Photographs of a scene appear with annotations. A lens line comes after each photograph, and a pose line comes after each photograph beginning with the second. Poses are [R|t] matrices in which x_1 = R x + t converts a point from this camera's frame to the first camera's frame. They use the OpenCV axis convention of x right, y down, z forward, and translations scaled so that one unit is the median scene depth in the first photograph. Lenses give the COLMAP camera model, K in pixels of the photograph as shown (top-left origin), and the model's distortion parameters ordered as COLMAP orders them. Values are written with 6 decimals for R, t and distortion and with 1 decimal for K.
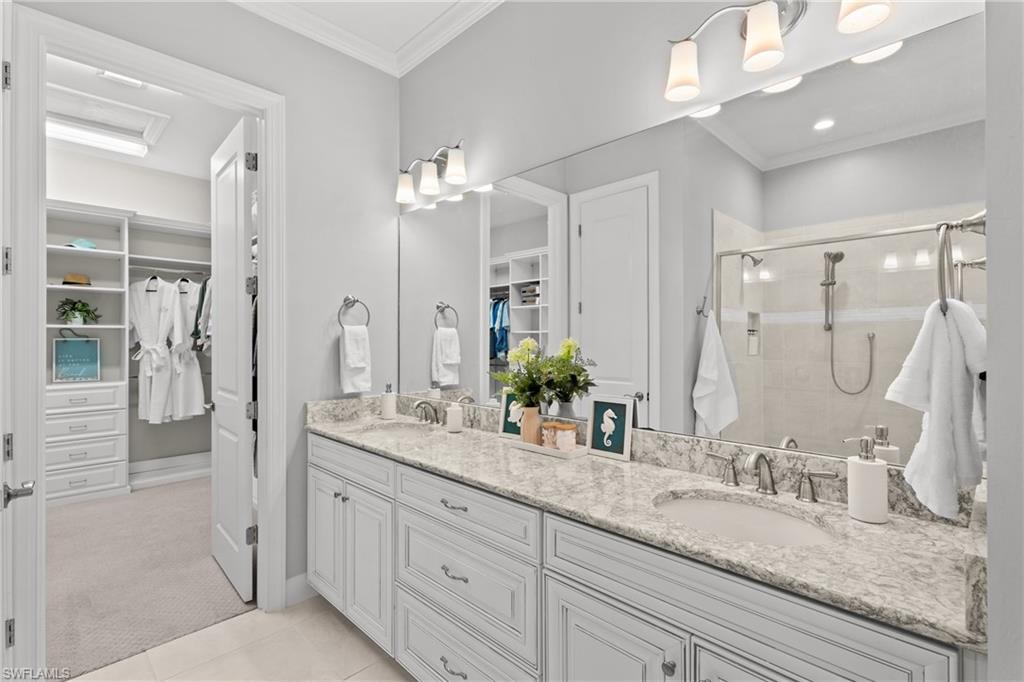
lens RADIAL K [[477.1, 0, 515.0], [0, 477.1, 337.5], [0, 0, 1]] dist [0.001866, 0.003434]
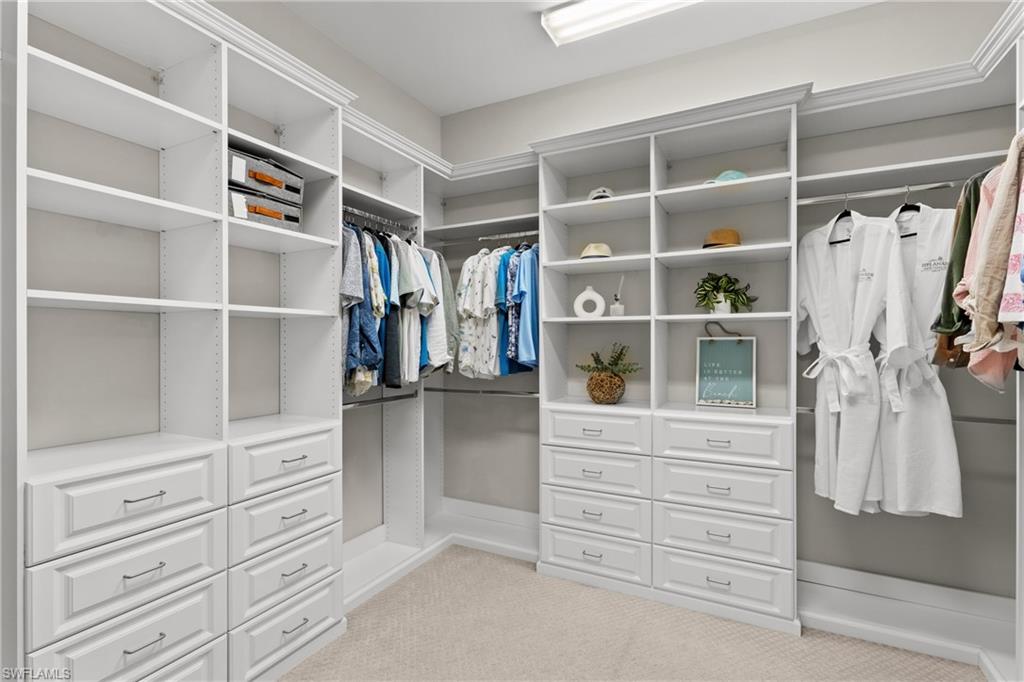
lens RADIAL K [[477.1, 0, 509.3], [0, 477.1, 341.0], [0, 0, 1]] dist [0.001866, 0.003434]
pose [[0.297134, 0.001320, -0.954835, -0.398393], [-0.000555, 0.999999, 0.001210, 0.006412], [0.954836, 0.000171, 0.297135, 0.539289]]
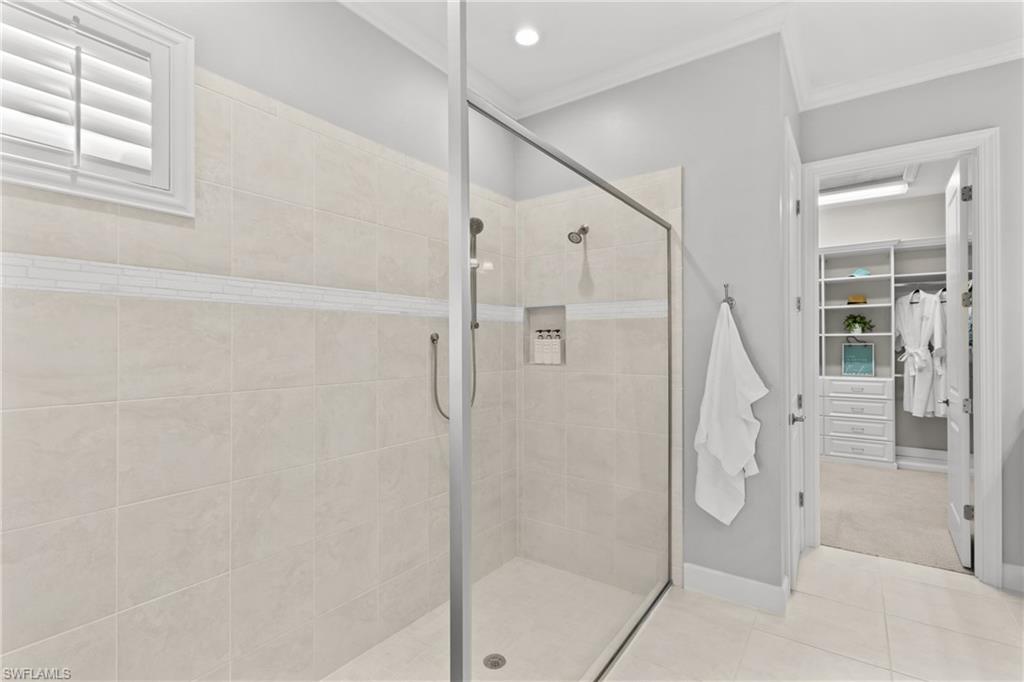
lens RADIAL K [[477.1, 0, 512.9], [0, 477.1, 344.3], [0, 0, 1]] dist [0.001866, 0.003434]
pose [[0.163608, 0.000657, -0.986525, 0.242860], [0.006784, 0.999975, 0.001791, -0.004792], [0.986502, -0.006985, 0.163600, -0.167722]]
